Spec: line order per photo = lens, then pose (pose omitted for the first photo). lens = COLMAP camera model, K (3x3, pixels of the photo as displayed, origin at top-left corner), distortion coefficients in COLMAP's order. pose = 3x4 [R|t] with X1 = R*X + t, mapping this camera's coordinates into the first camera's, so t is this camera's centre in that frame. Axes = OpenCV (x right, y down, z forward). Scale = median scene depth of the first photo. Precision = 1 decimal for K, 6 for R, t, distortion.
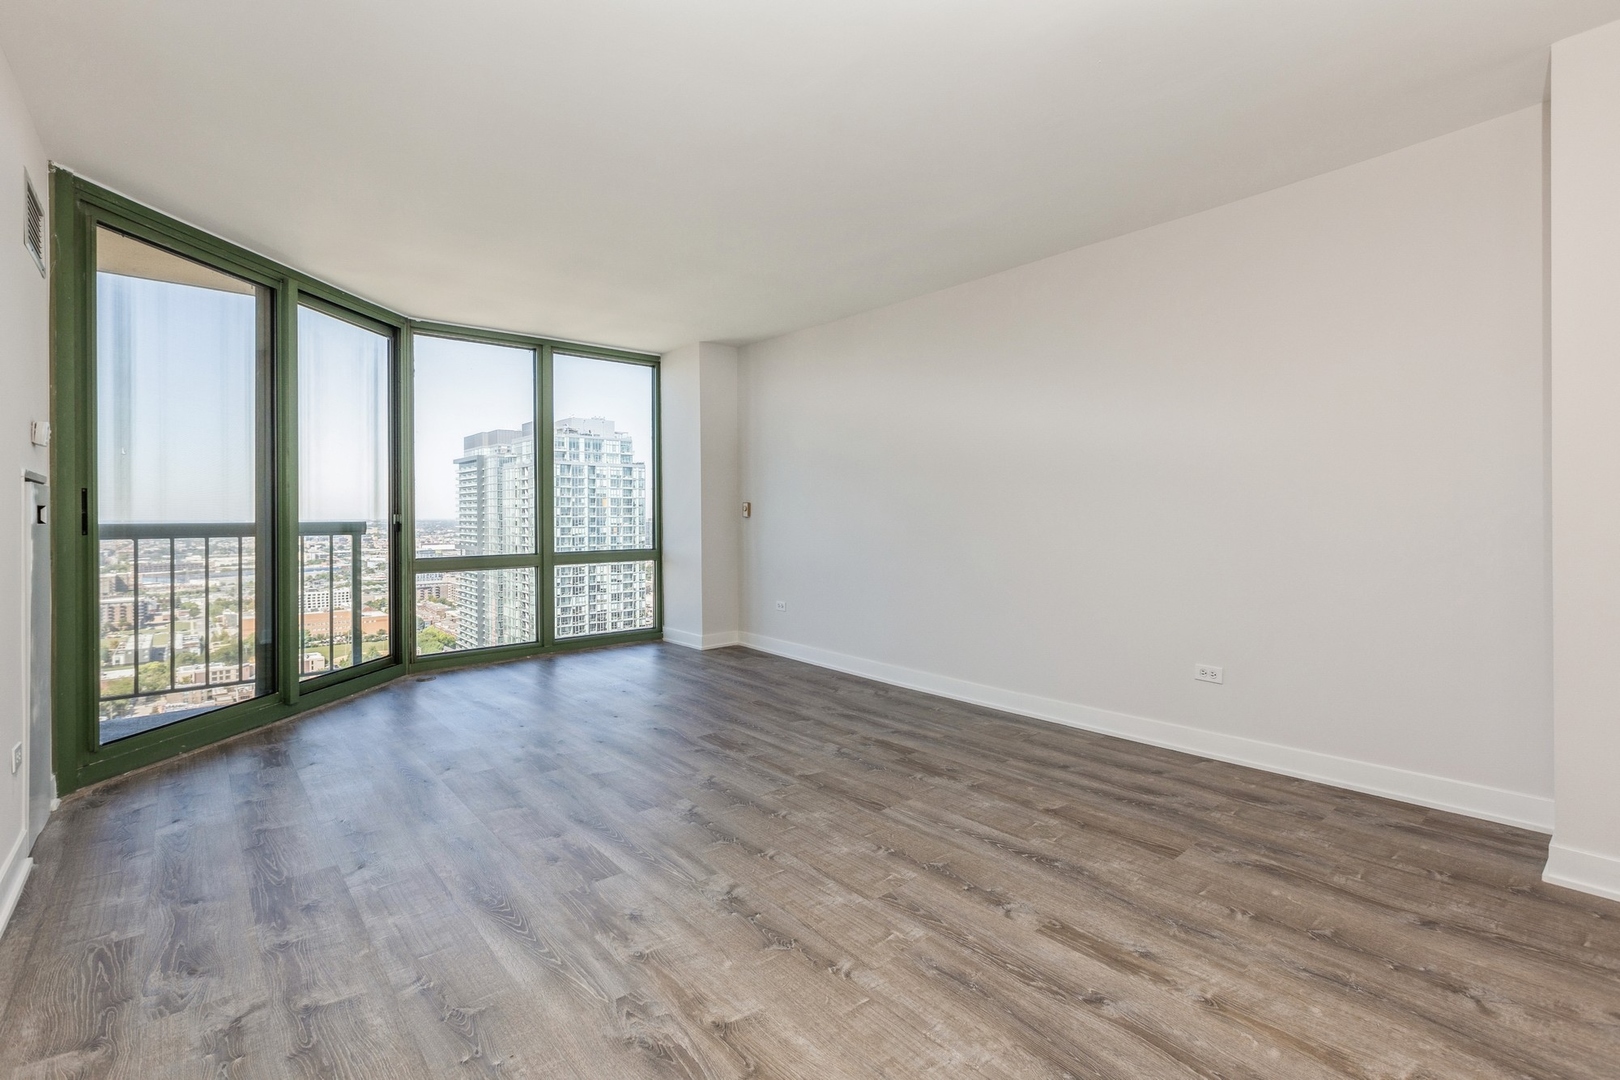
lens RADIAL K [[725.9, 0, 805.6], [0, 725.9, 513.6], [0, 0, 1]] dist [-0.000946, -0.000772]
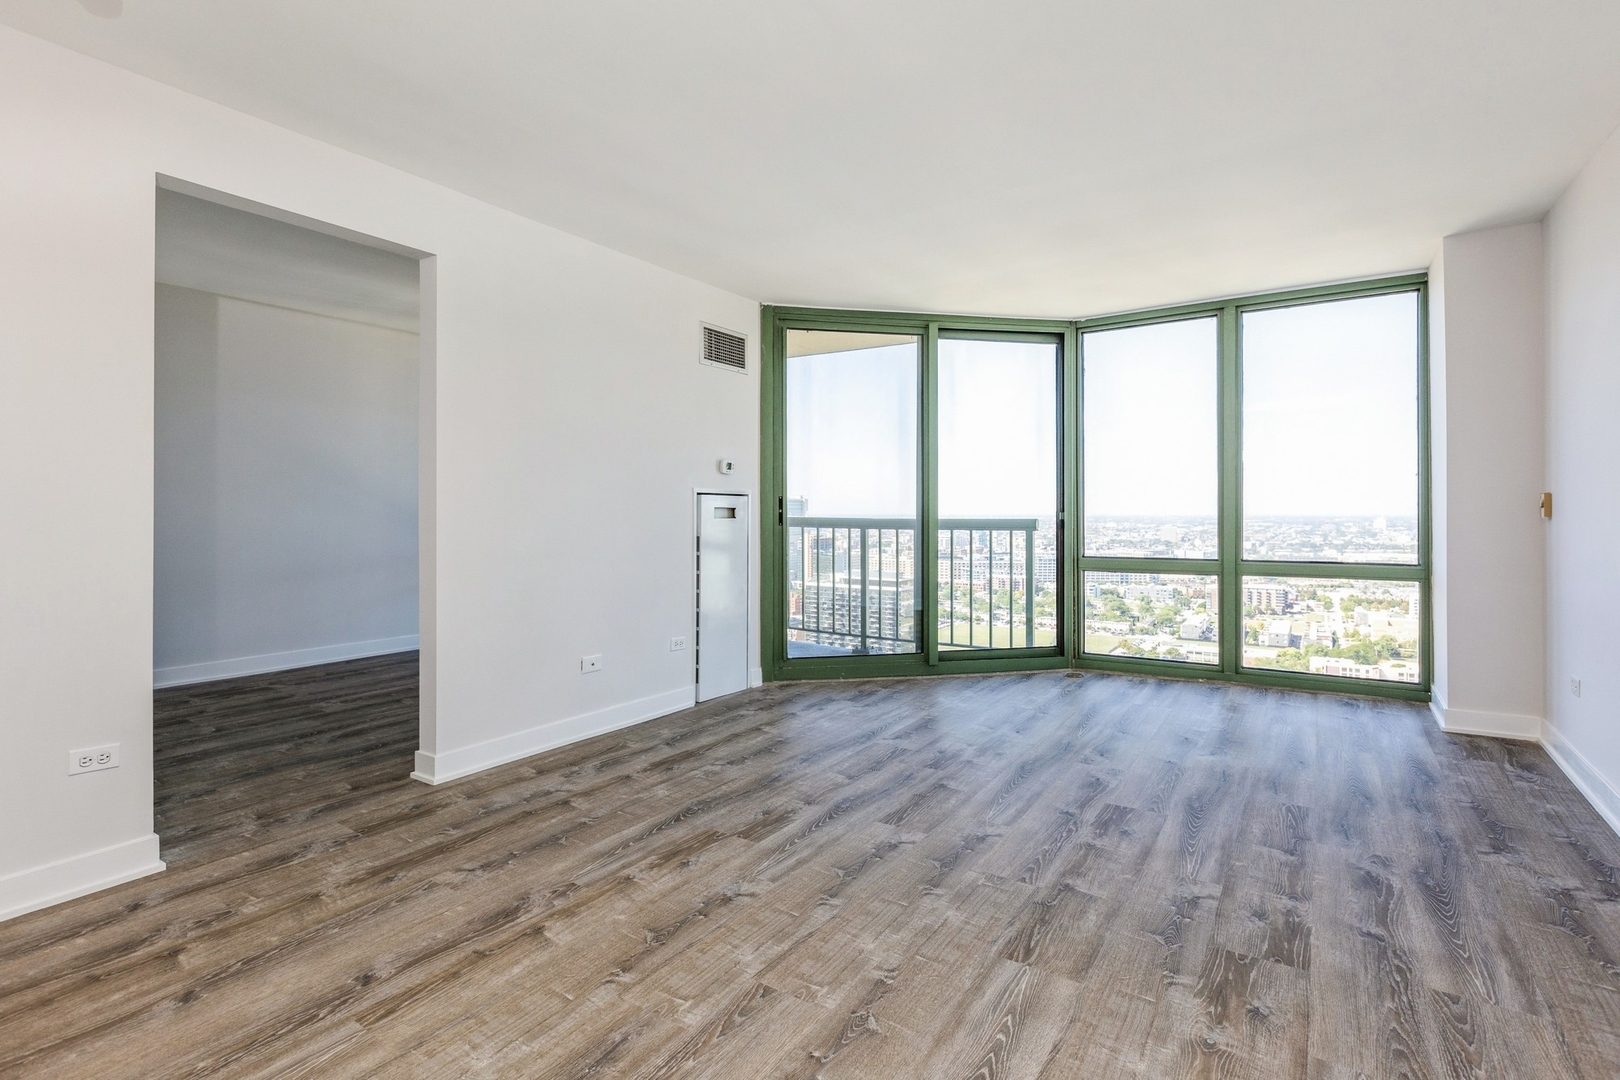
lens RADIAL K [[777.4, 0, 808.0], [0, 777.4, 510.5], [0, 0, 1]] dist [-0.003779, -0.000242]
pose [[0.274119, 0.001967, -0.961694, 0.510355], [0.000610, 0.999997, 0.002220, -0.004979], [0.961695, -0.001195, 0.274118, 0.430145]]
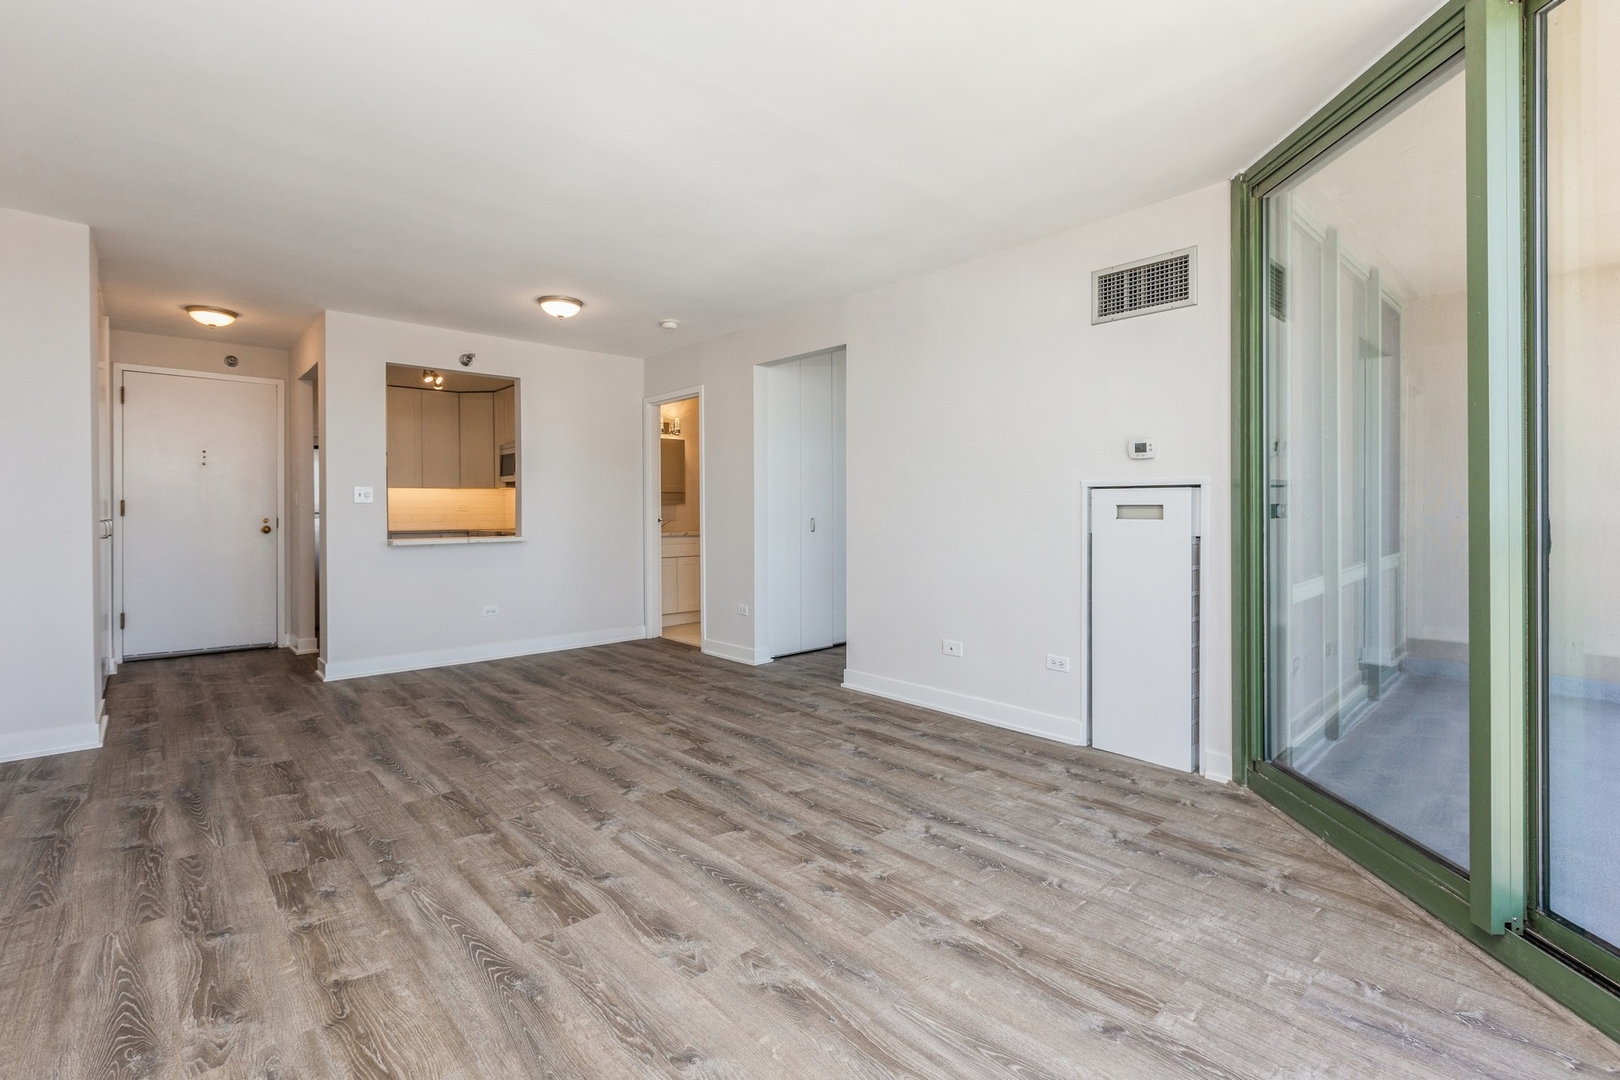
lens RADIAL K [[725.9, 0, 805.6], [0, 725.9, 513.6], [0, 0, 1]] dist [-0.000946, -0.000772]
pose [[-0.999505, 0.006750, -0.030723, -0.269467], [0.006608, 0.999967, 0.004693, -0.003708], [0.030754, 0.004488, -0.999517, 1.438057]]
